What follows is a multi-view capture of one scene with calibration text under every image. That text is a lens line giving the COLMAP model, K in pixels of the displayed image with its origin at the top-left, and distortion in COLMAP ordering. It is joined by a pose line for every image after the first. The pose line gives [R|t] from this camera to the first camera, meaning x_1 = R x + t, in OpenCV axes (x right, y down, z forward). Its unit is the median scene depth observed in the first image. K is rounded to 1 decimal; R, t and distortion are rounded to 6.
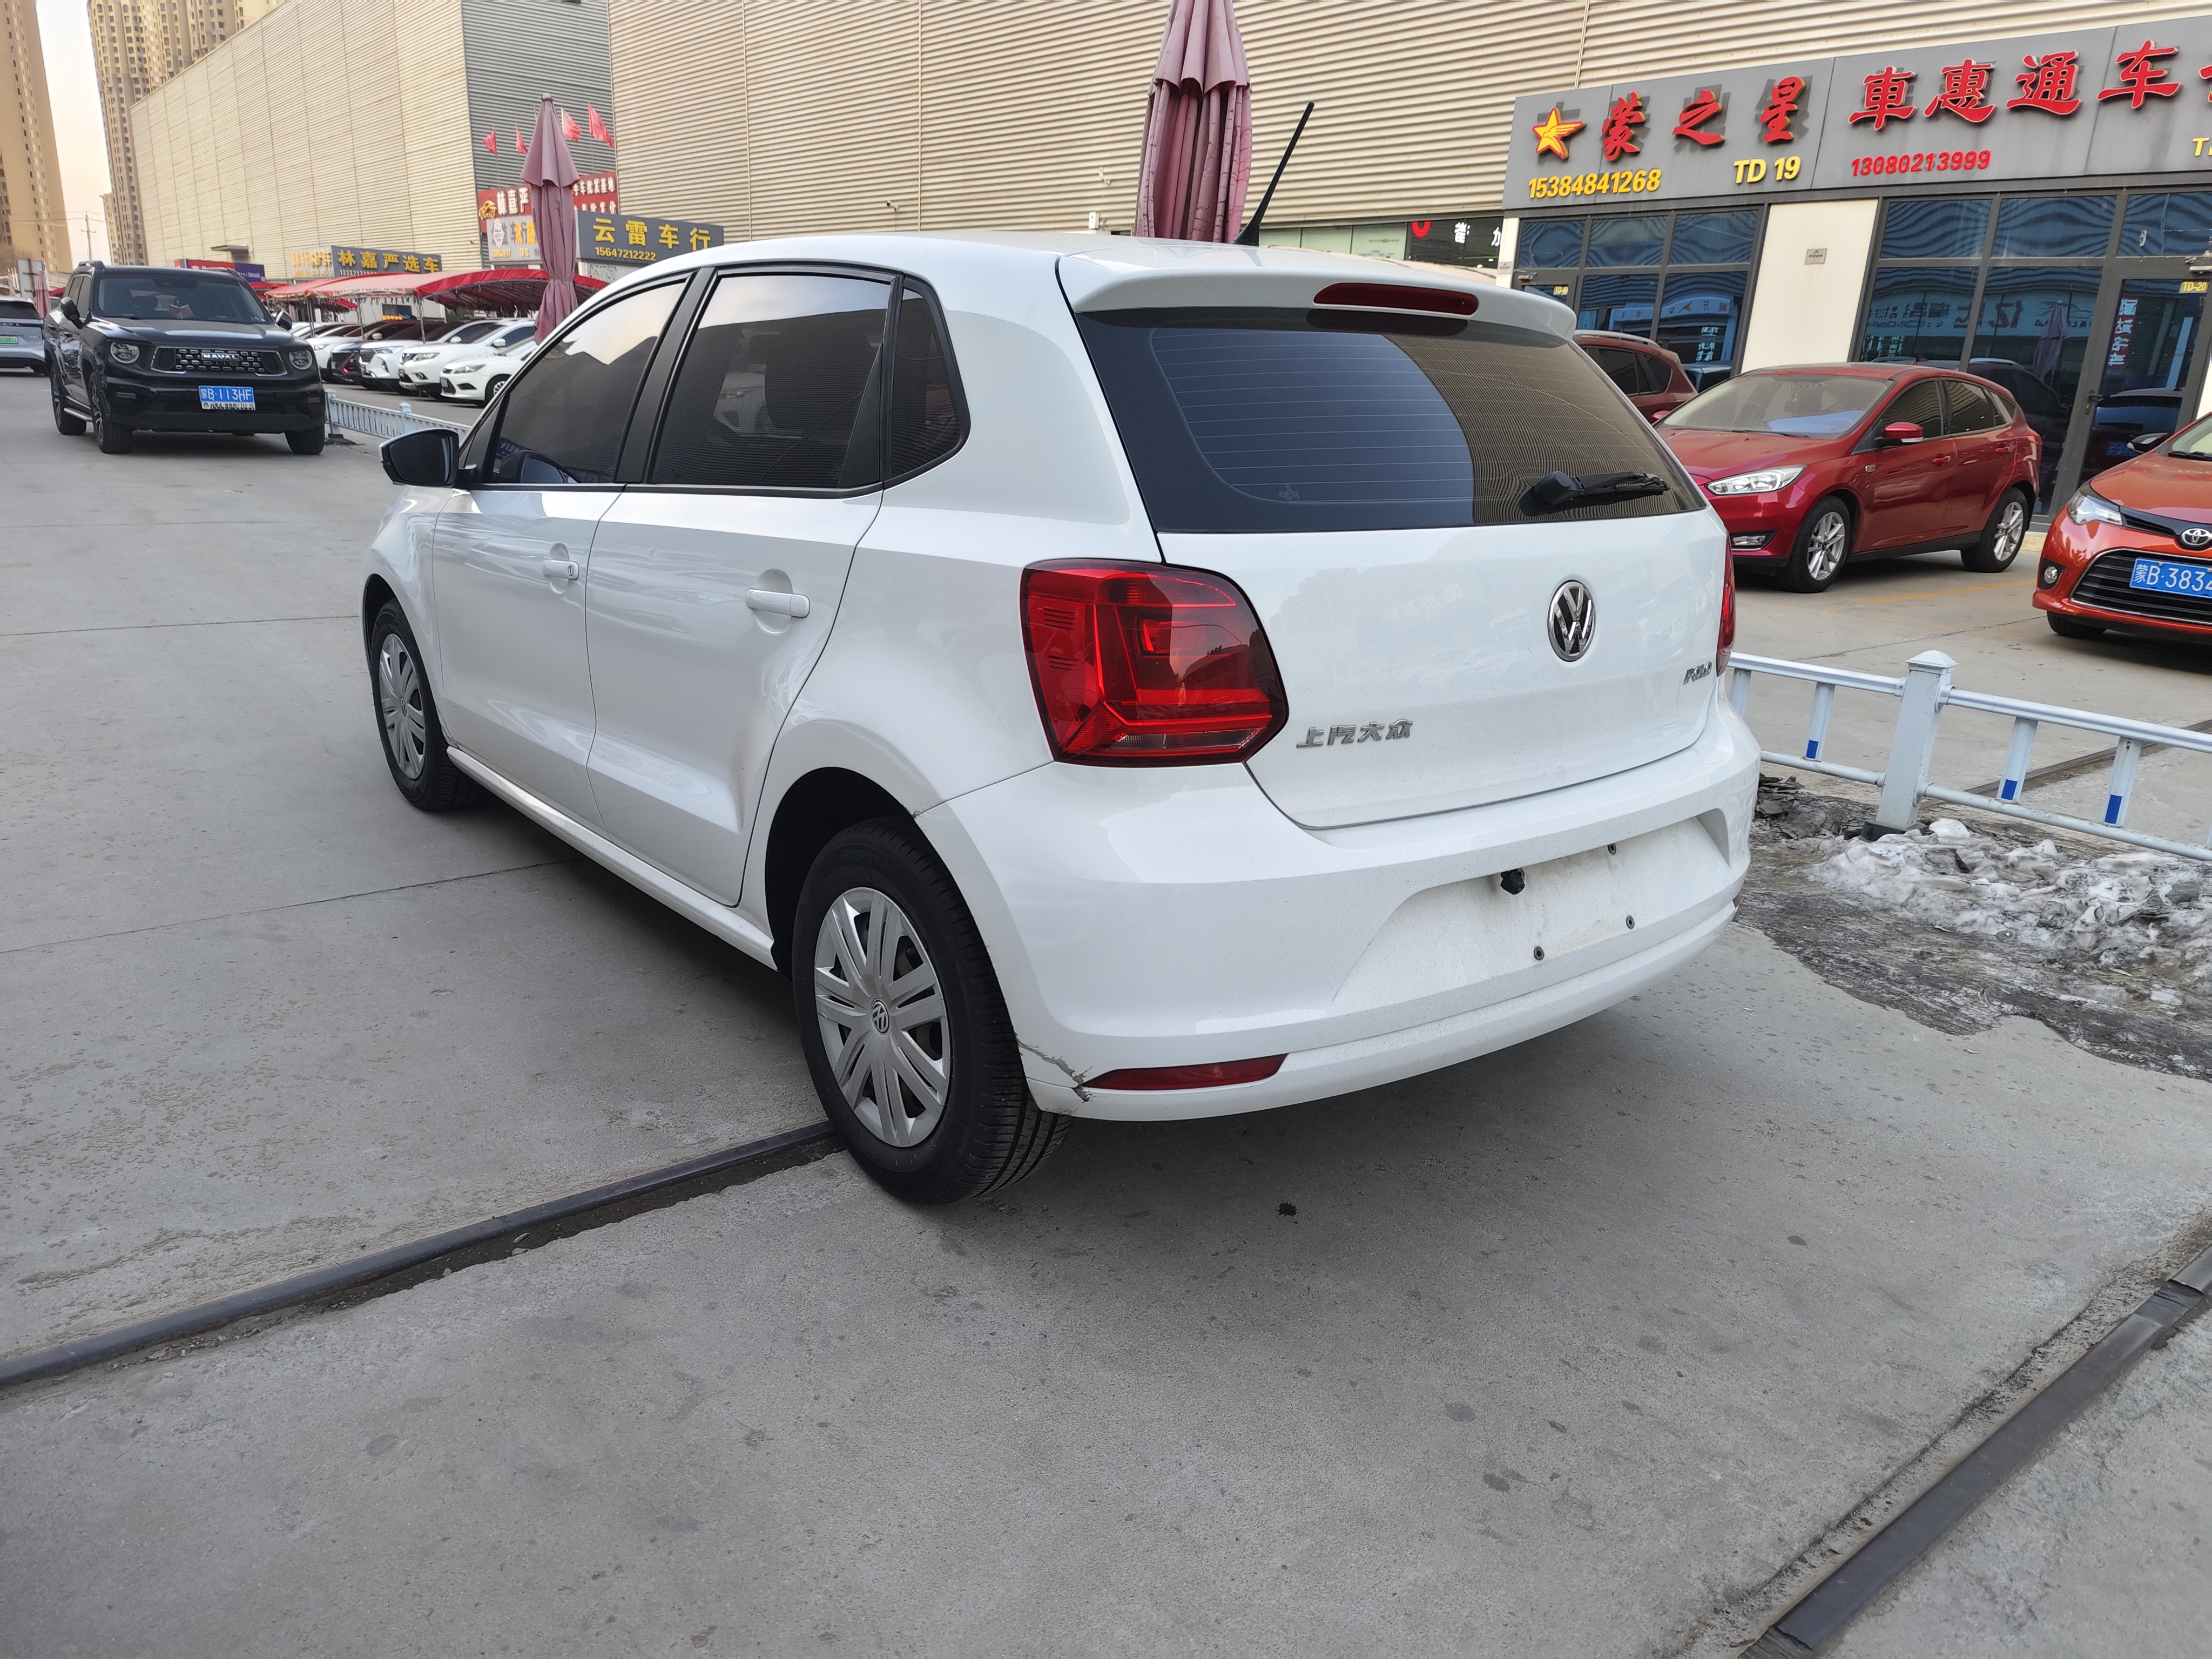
lens RADIAL K [[1479.8, 0, 1104.7], [0, 1479.8, 849.9], [0, 0, 1]] dist [0.077749, -0.072730]
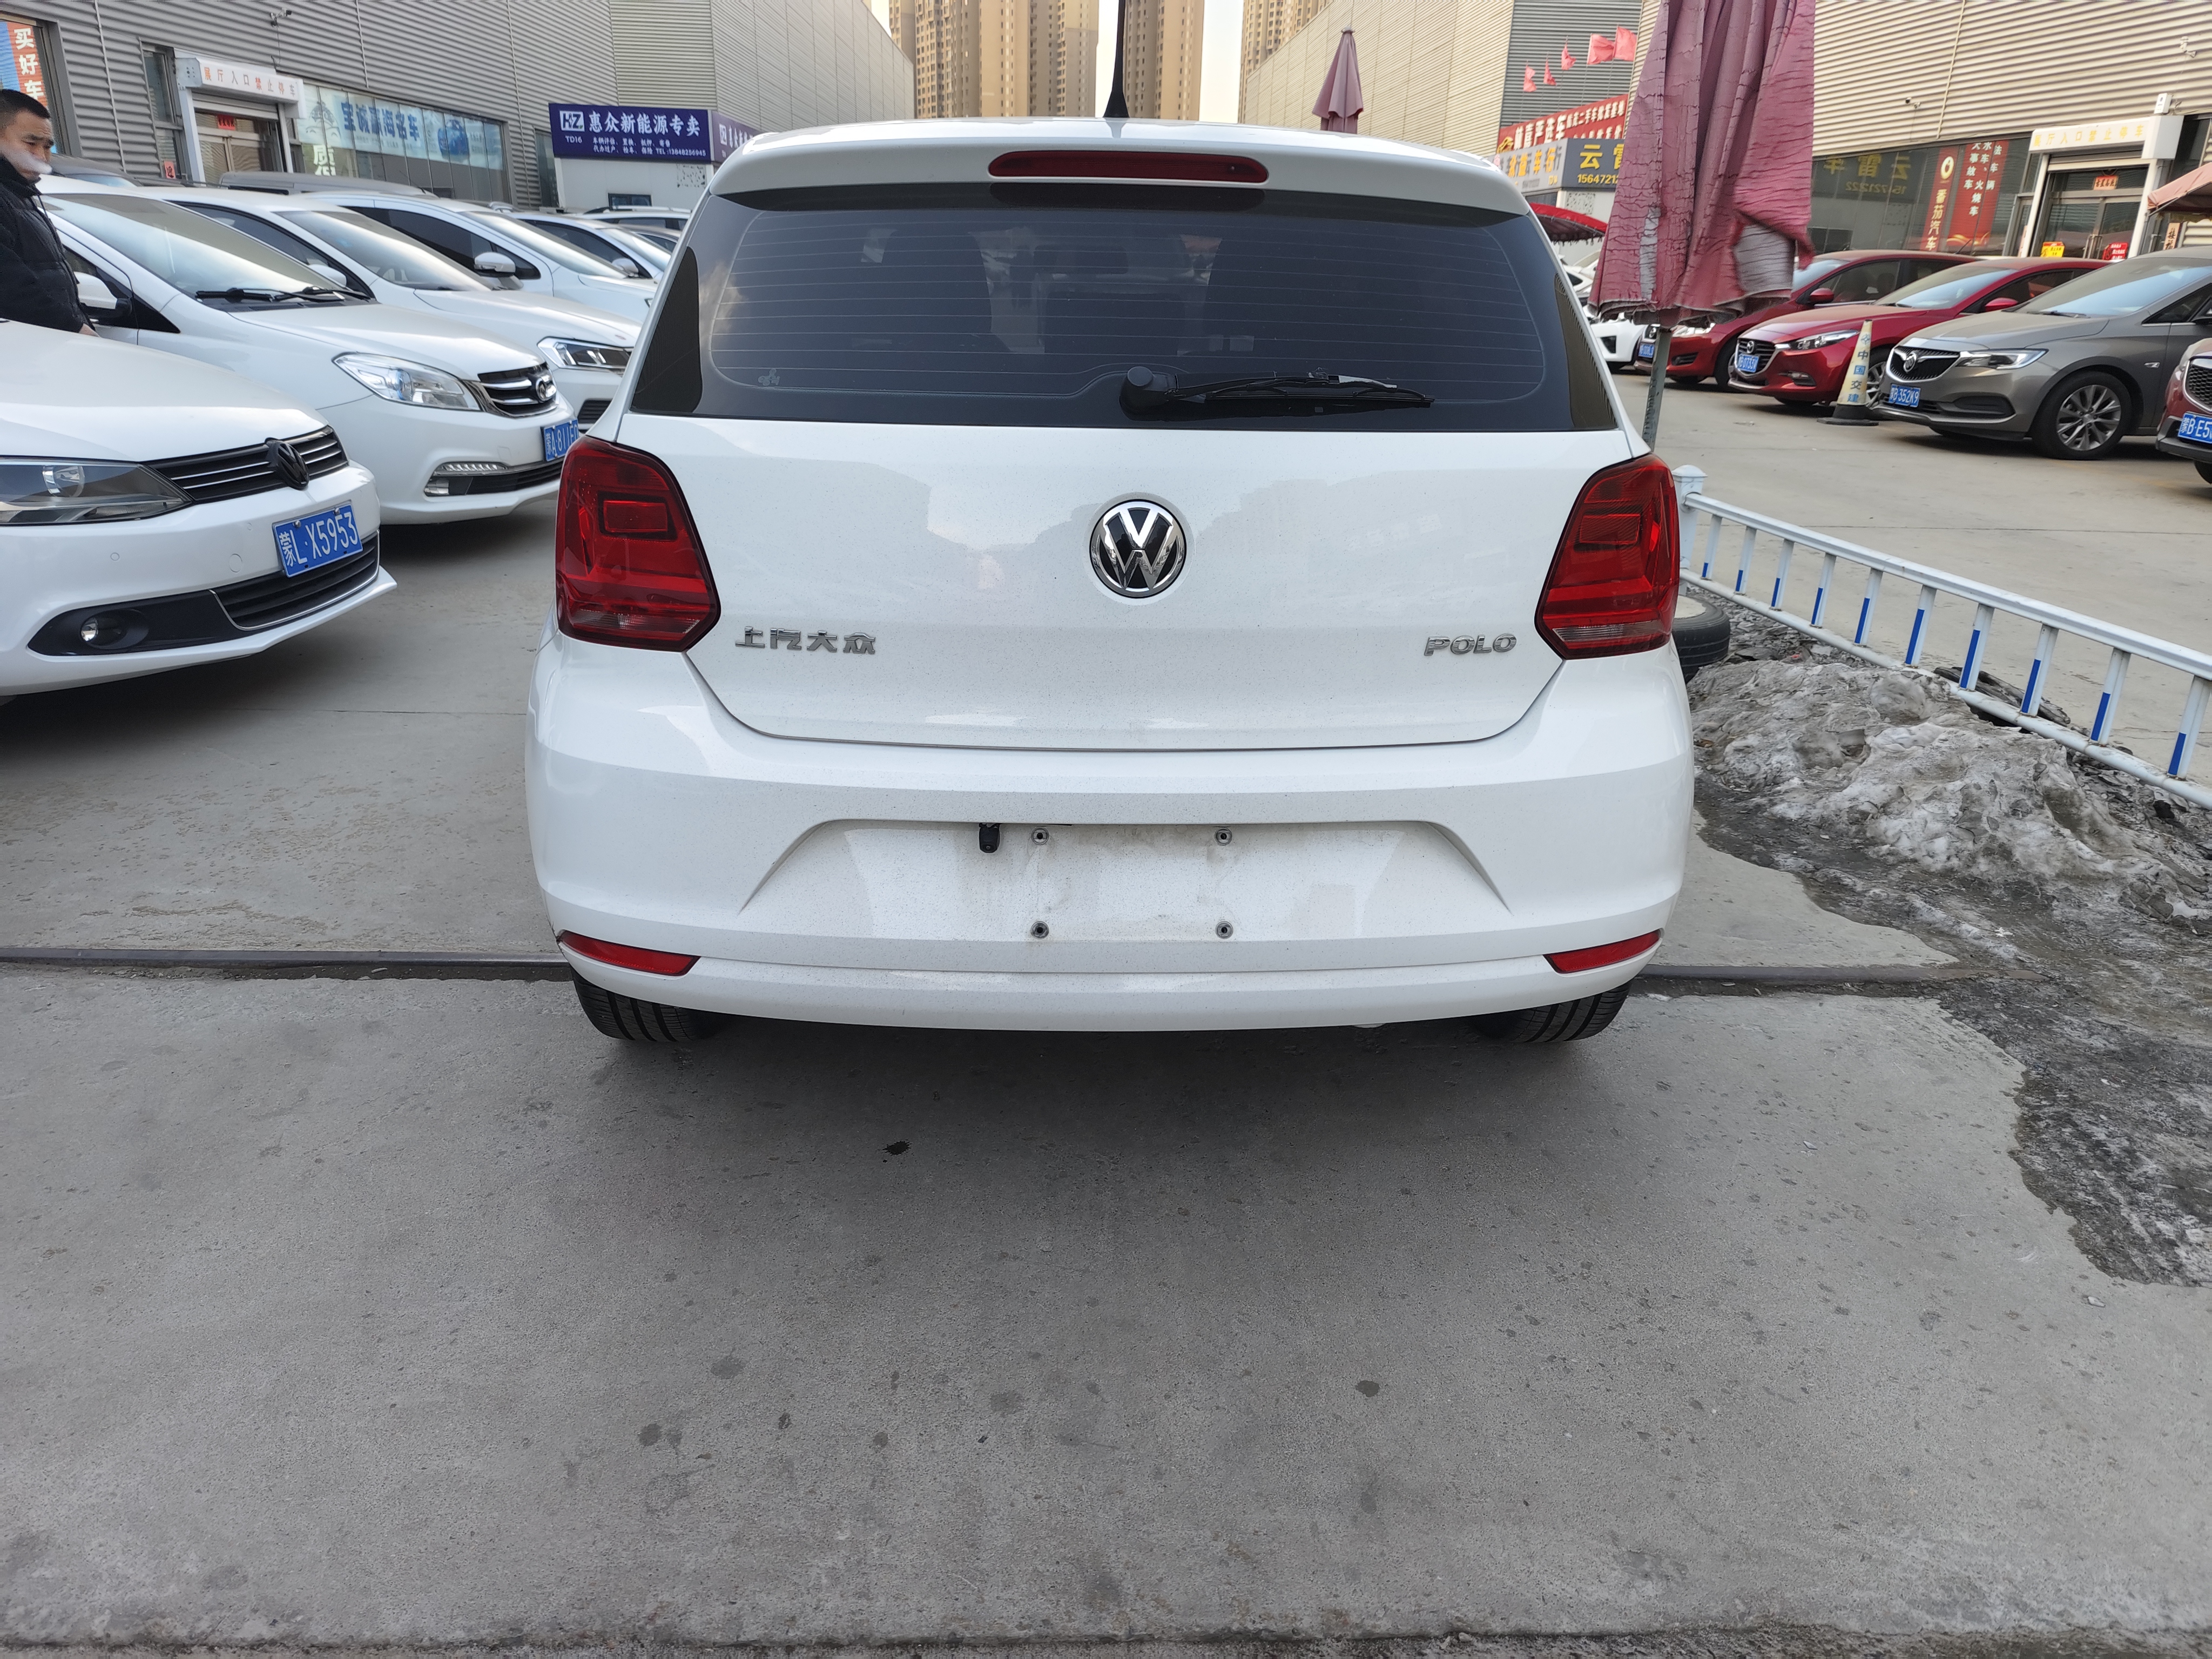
lens RADIAL K [[1479.8, 0, 1105.5], [0, 1479.8, 823.6], [0, 0, 1]] dist [0.077749, -0.072730]
pose [[0.808459, 0.186562, -0.558201, 0.687743], [-0.172571, 0.981886, 0.078226, -0.056436], [0.562684, 0.033087, 0.826010, 0.268910]]
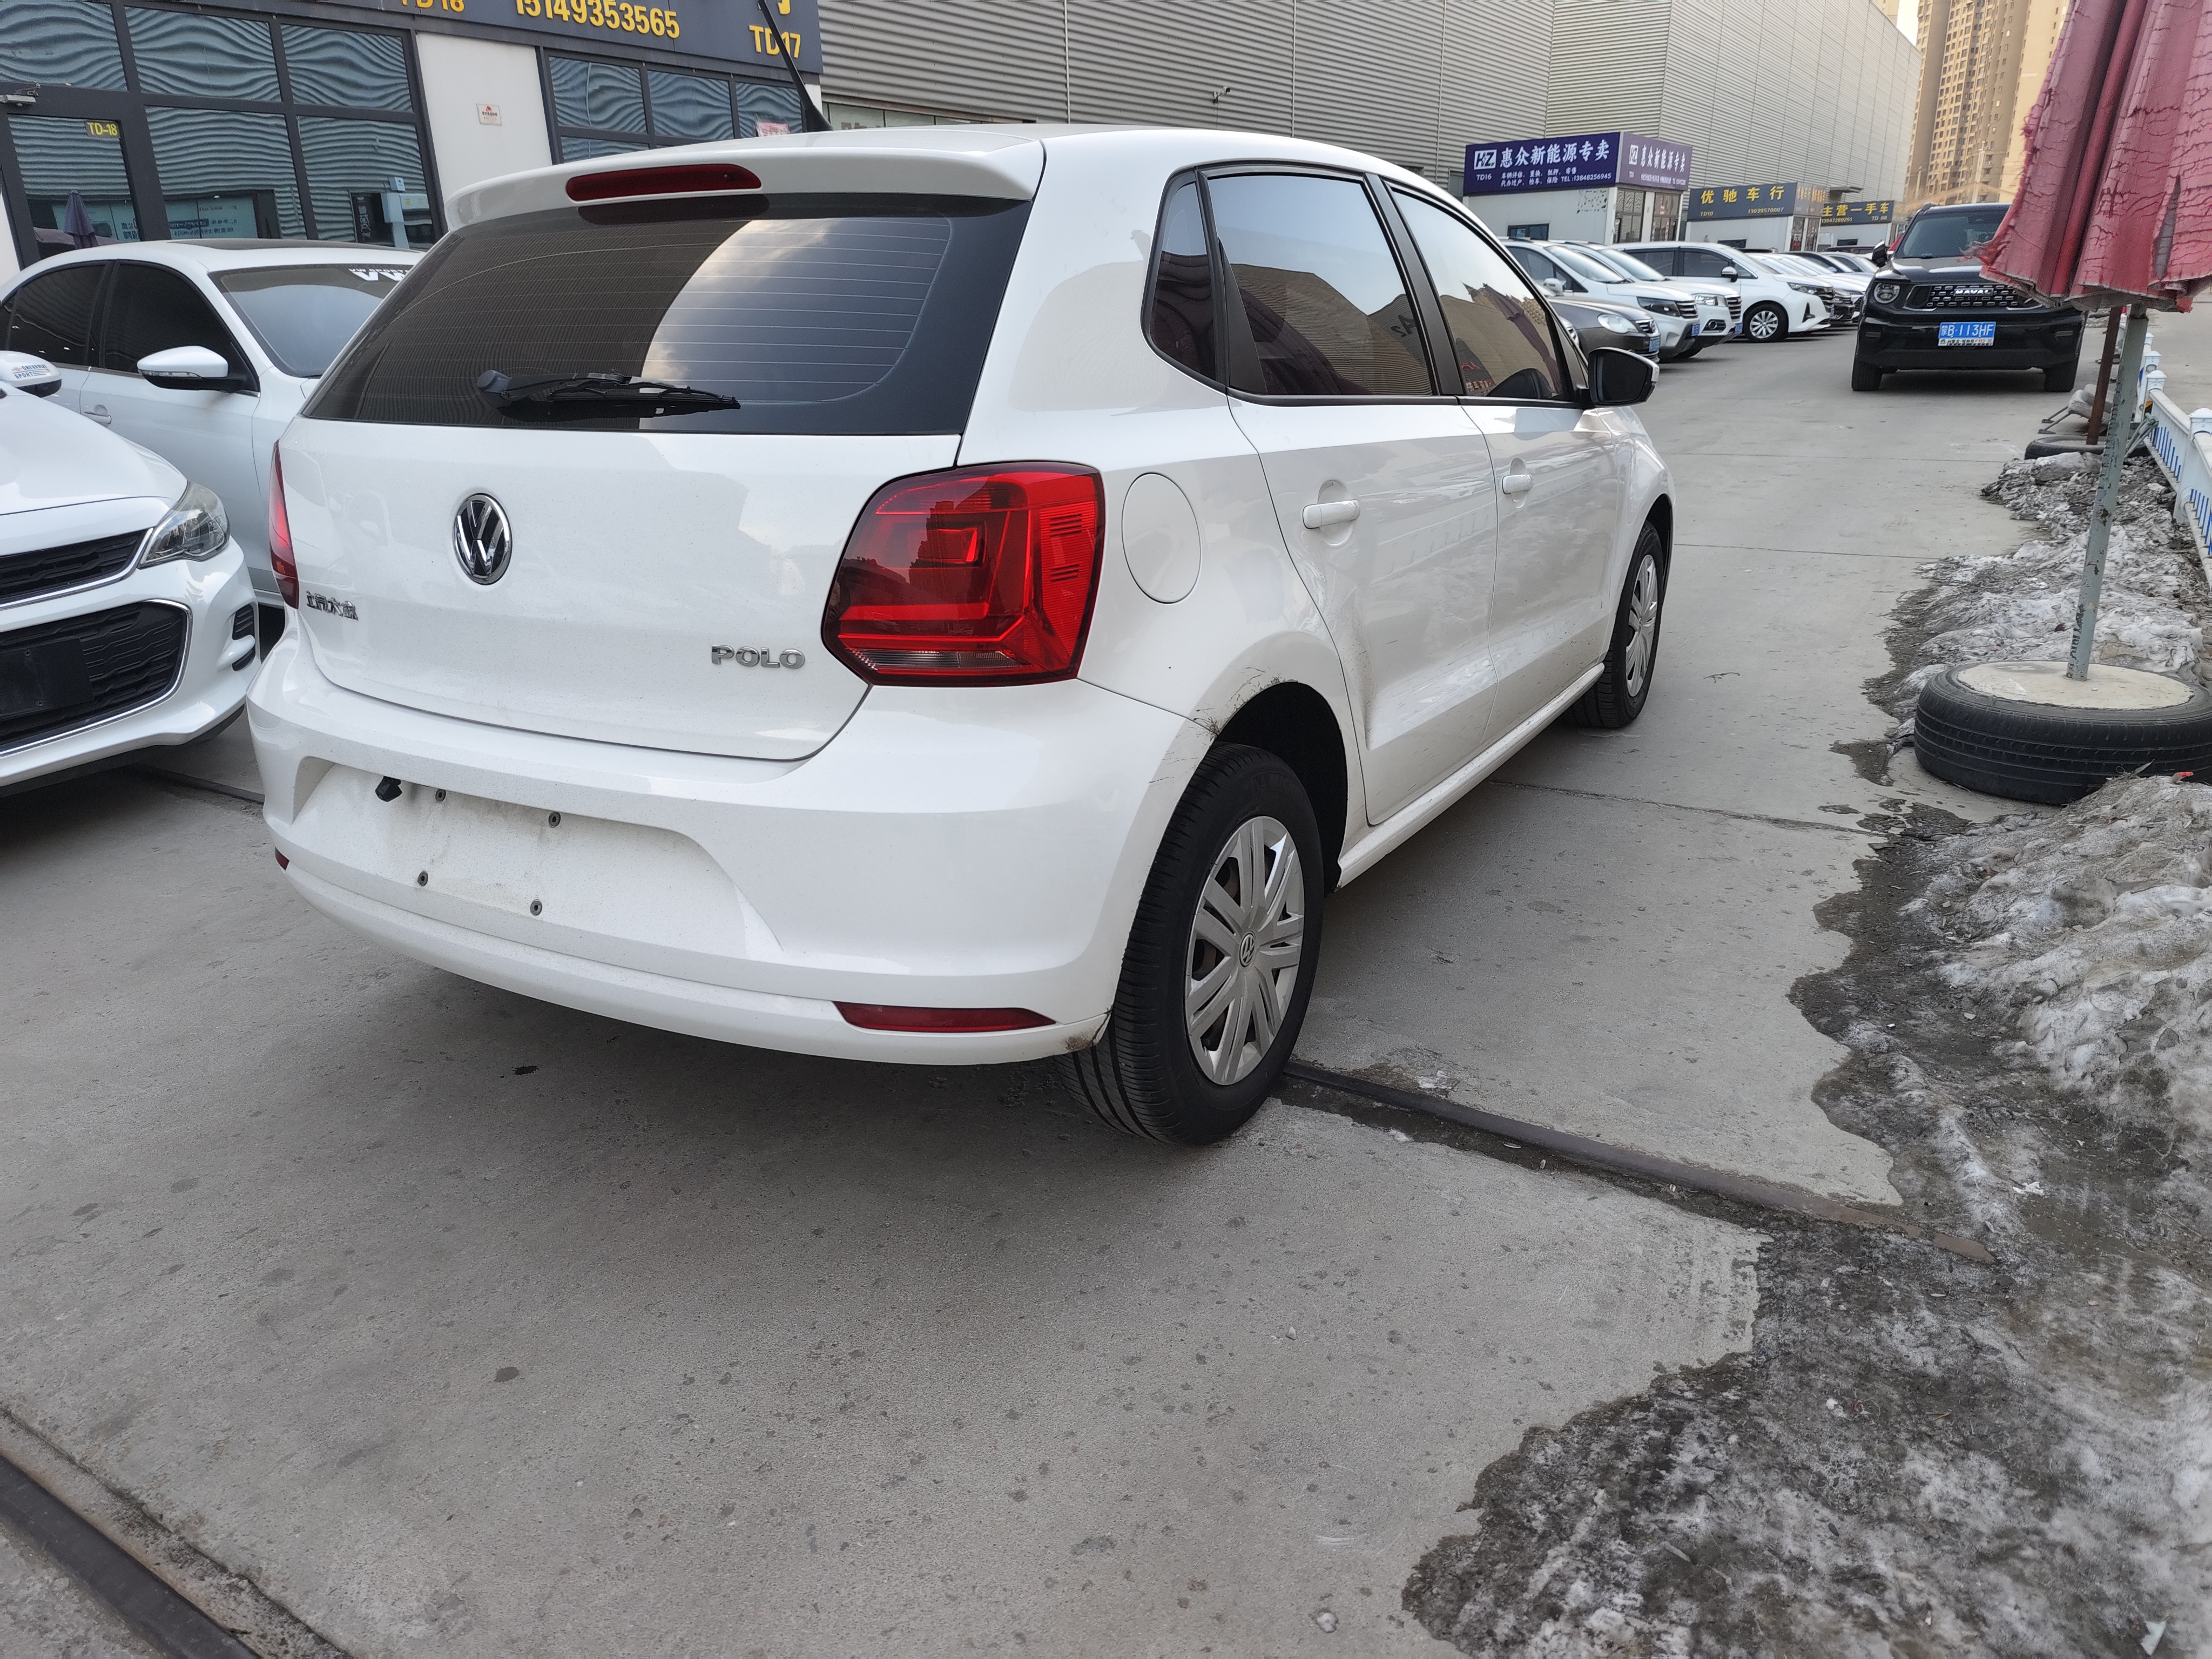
lens RADIAL K [[1479.8, 0, 1106.5], [0, 1479.8, 821.3], [0, 0, 1]] dist [0.077749, -0.072730]
pose [[0.348265, 0.264761, -0.899229, 1.128715], [-0.249207, 0.950914, 0.183463, -0.218177], [0.903663, 0.160201, 0.397151, 0.877626]]
